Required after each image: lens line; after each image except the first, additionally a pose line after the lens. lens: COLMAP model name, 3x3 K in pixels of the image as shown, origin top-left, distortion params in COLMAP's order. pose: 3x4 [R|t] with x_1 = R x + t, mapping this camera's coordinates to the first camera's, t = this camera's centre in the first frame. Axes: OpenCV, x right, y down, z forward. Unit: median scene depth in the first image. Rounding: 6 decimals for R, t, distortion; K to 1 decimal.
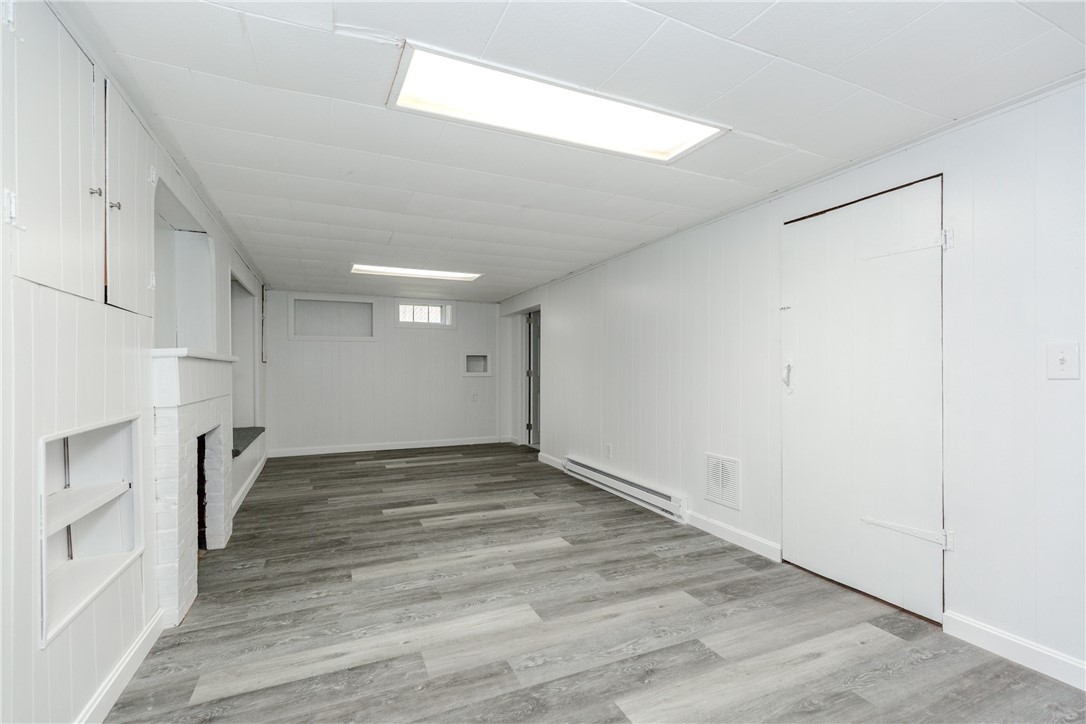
lens RADIAL K [[487.4, 0, 547.3], [0, 487.4, 364.5], [0, 0, 1]] dist [0.003610, -0.000874]
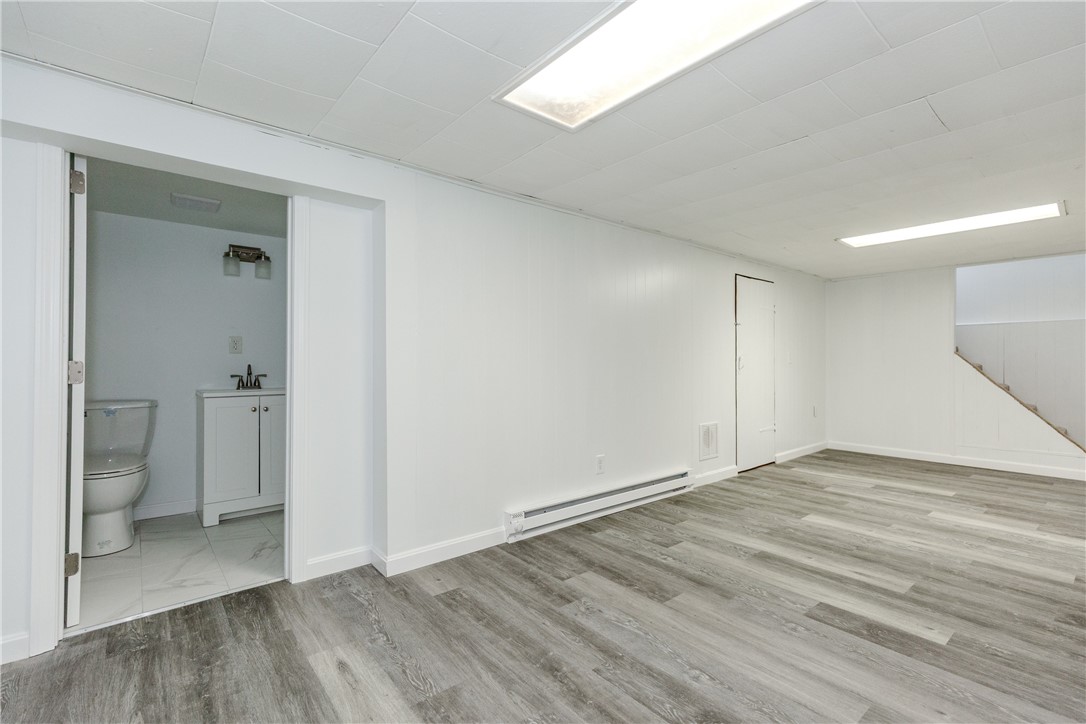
lens RADIAL K [[487.4, 0, 547.3], [0, 487.4, 364.5], [0, 0, 1]] dist [0.003610, -0.000874]
pose [[-0.268284, -0.003793, 0.963333, -0.789244], [-0.009004, 0.999958, 0.001430, 0.023351], [-0.963298, -0.008290, -0.268307, 1.705458]]
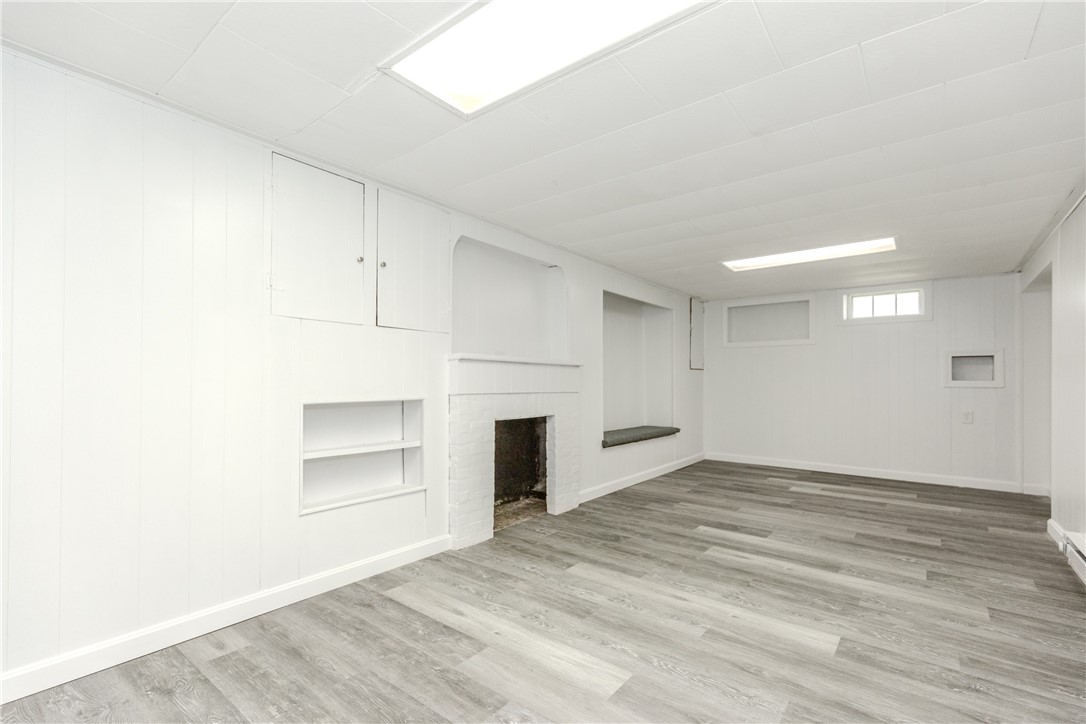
lens RADIAL K [[487.4, 0, 547.3], [0, 487.4, 364.5], [0, 0, 1]] dist [0.003610, -0.000874]
pose [[0.464527, -0.024116, -0.885231, 0.387721], [0.001415, 0.999648, -0.026490, 0.022683], [0.885558, 0.011053, 0.464398, 0.356884]]
